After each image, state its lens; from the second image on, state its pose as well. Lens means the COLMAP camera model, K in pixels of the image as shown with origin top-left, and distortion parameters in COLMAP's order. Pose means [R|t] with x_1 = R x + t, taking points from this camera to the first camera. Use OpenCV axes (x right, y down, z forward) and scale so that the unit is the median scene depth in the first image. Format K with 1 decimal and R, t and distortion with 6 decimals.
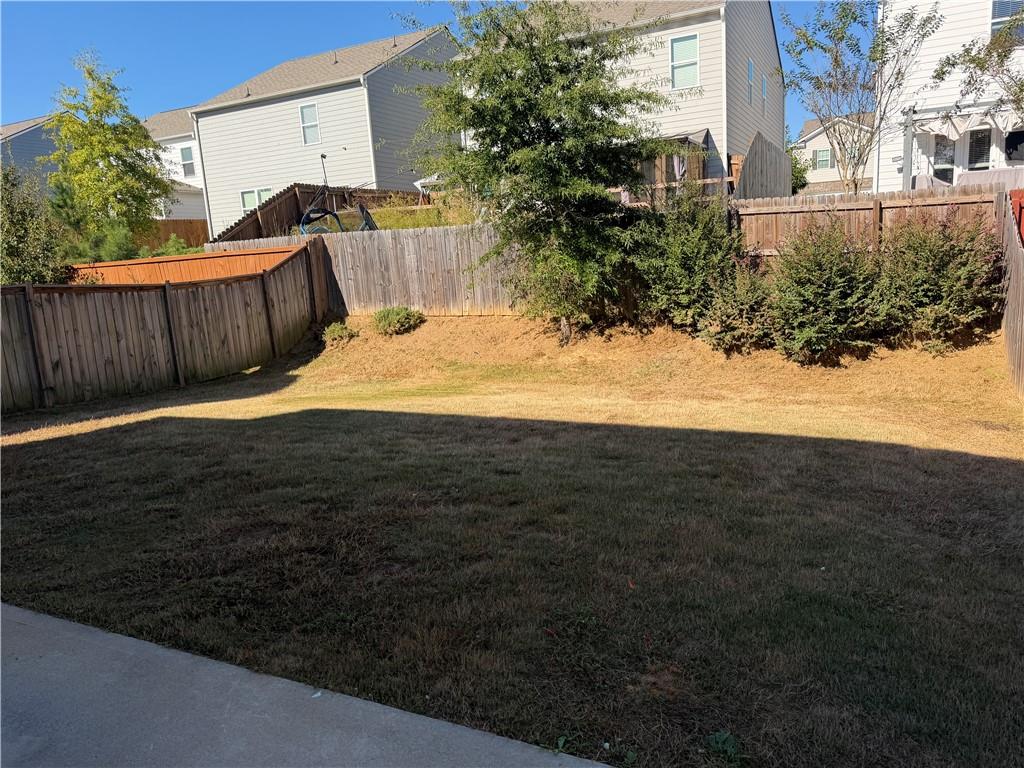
lens RADIAL K [[715.5, 0, 512.0], [0, 715.5, 384.0], [0, 0, 1]] dist [0.102230, -0.140901]
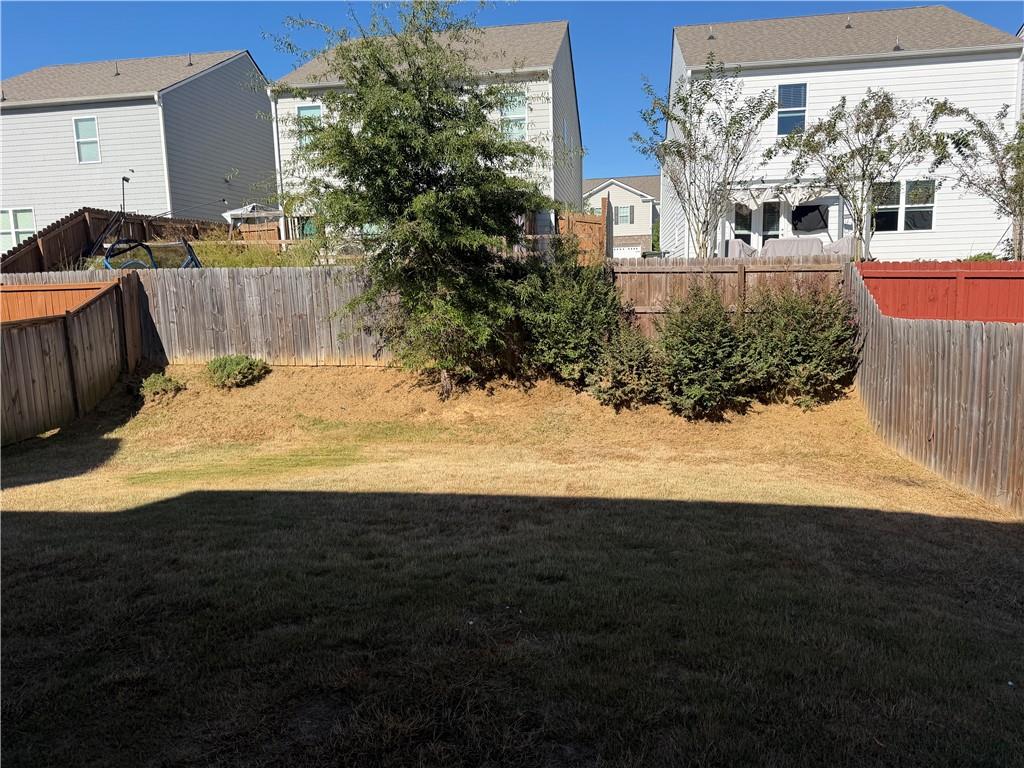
lens RADIAL K [[715.5, 0, 512.0], [0, 715.5, 384.0], [0, 0, 1]] dist [0.102230, -0.140901]
pose [[0.954981, -0.006674, 0.296593, -0.122377], [0.022235, 0.998545, -0.049123, -0.026586], [-0.295833, 0.053506, 0.953740, 0.074453]]
